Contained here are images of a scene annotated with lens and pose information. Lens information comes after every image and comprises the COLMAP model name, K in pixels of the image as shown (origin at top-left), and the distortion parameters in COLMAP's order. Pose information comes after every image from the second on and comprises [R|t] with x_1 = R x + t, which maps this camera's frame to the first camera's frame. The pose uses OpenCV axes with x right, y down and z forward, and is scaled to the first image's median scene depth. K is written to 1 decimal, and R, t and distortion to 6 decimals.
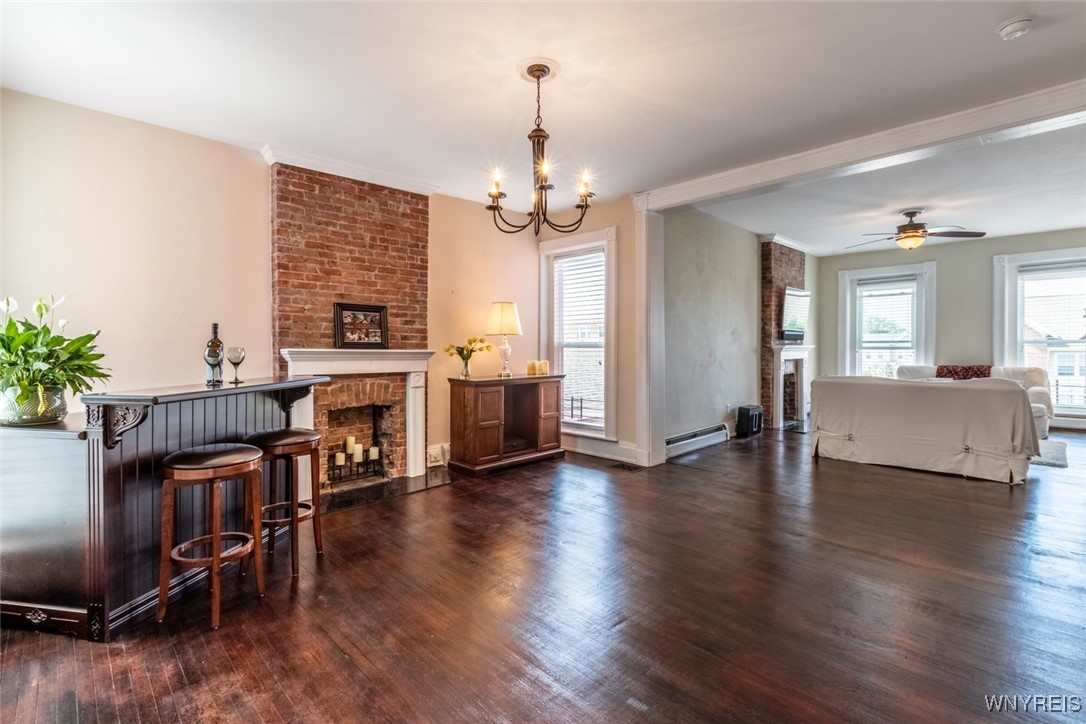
lens RADIAL K [[500.8, 0, 535.0], [0, 500.8, 351.4], [0, 0, 1]] dist [0.000675, 0.000178]
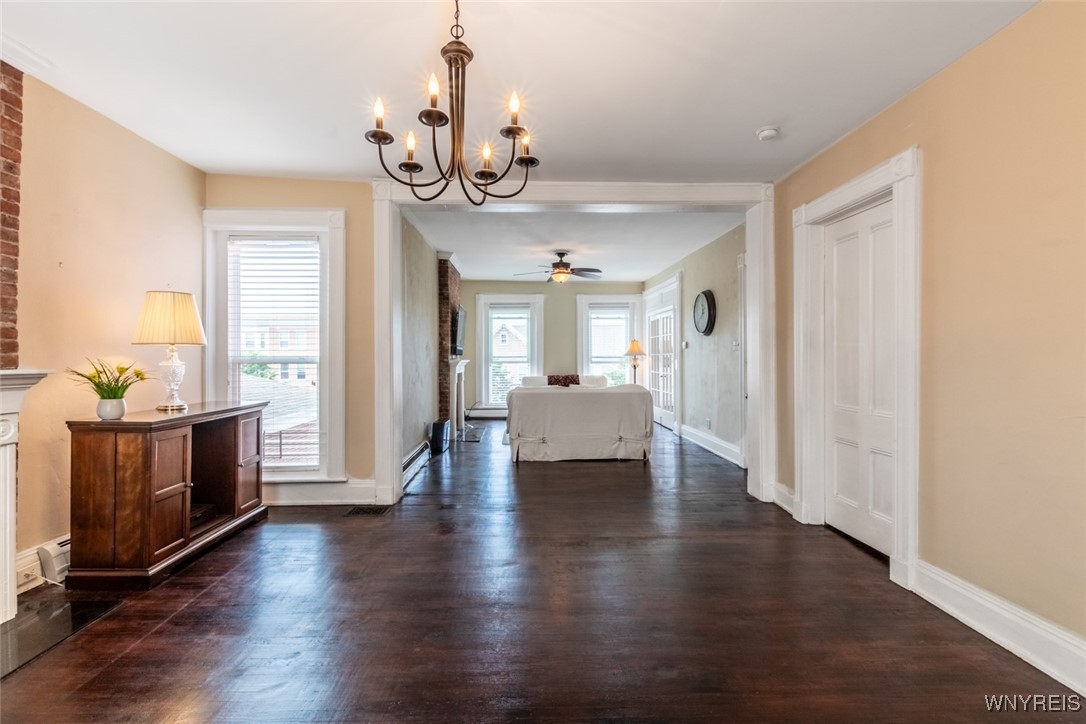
lens RADIAL K [[493.6, 0, 539.8], [0, 493.6, 359.1], [0, 0, 1]] dist [0.000427, -0.000111]
pose [[0.670139, 0.000487, 0.742235, -0.214512], [0.009809, 0.999907, -0.009512, -0.003705], [-0.742170, 0.013655, 0.670072, 0.245222]]
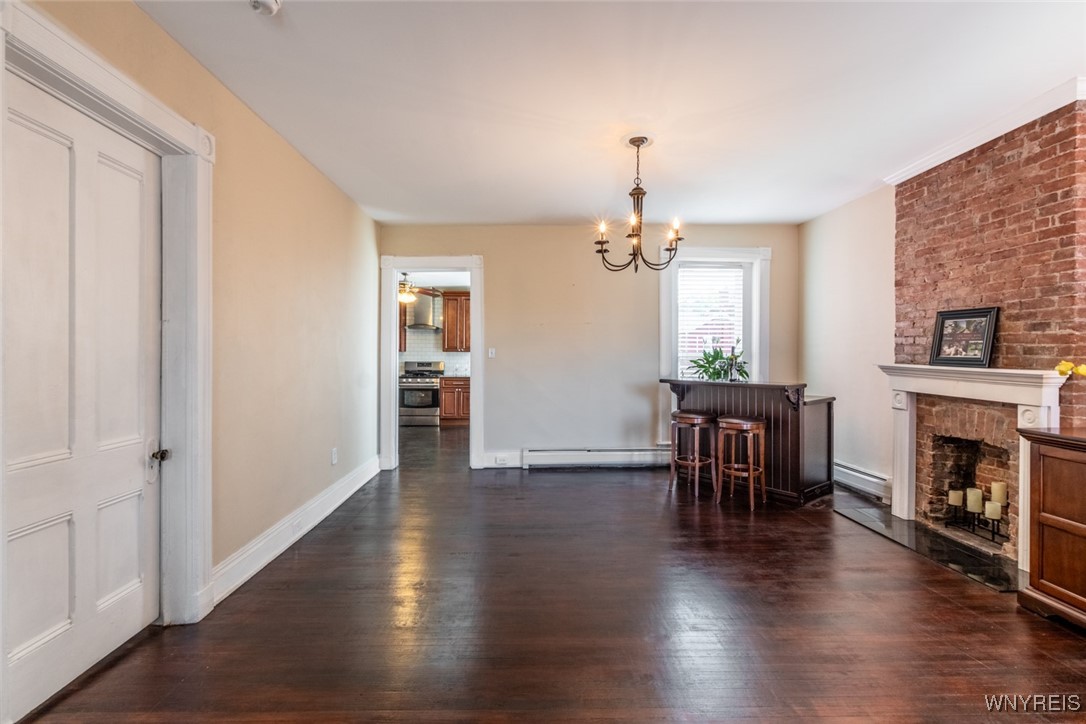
lens RADIAL K [[500.0, 0, 538.0], [0, 500.0, 361.3], [0, 0, 1]] dist [-0.000103, 0.000188]
pose [[-0.673227, 0.010654, -0.739359, 0.570492], [-0.011927, 0.999610, 0.025265, -0.020135], [0.739339, 0.025827, -0.672837, 0.863074]]
